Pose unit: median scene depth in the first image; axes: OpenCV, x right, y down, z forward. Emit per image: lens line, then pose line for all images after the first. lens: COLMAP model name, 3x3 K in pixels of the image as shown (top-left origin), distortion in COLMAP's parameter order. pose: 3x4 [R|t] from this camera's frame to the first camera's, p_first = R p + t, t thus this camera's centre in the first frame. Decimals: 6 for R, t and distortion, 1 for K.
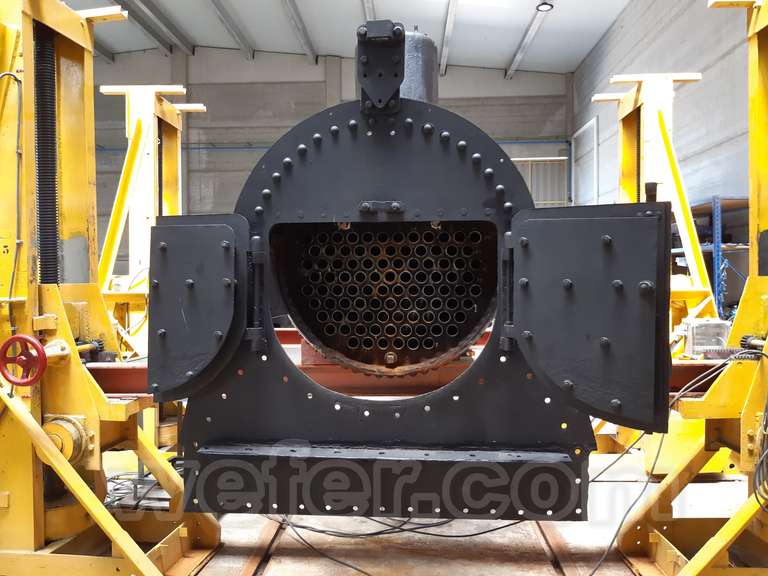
lens RADIAL K [[599.9, 0, 379.5], [0, 599.9, 288.6], [0, 0, 1]] dist [0.000158, -0.002992]
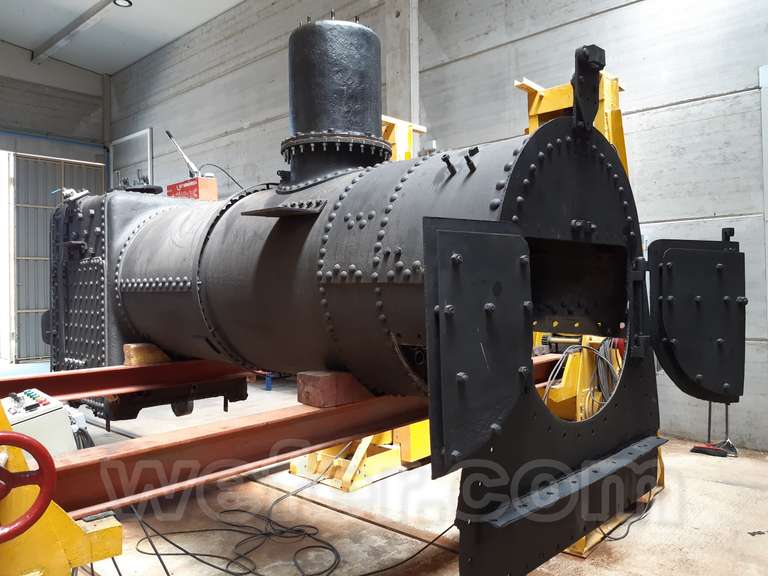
lens RADIAL K [[599.9, 0, 380.8], [0, 599.9, 286.1], [0, 0, 1]] dist [0.000158, -0.002992]
pose [[0.642841, -0.001104, 0.765999, -0.132456], [0.022391, 0.999599, -0.017351, -0.003543], [-0.765672, 0.028305, 0.642608, 0.081850]]
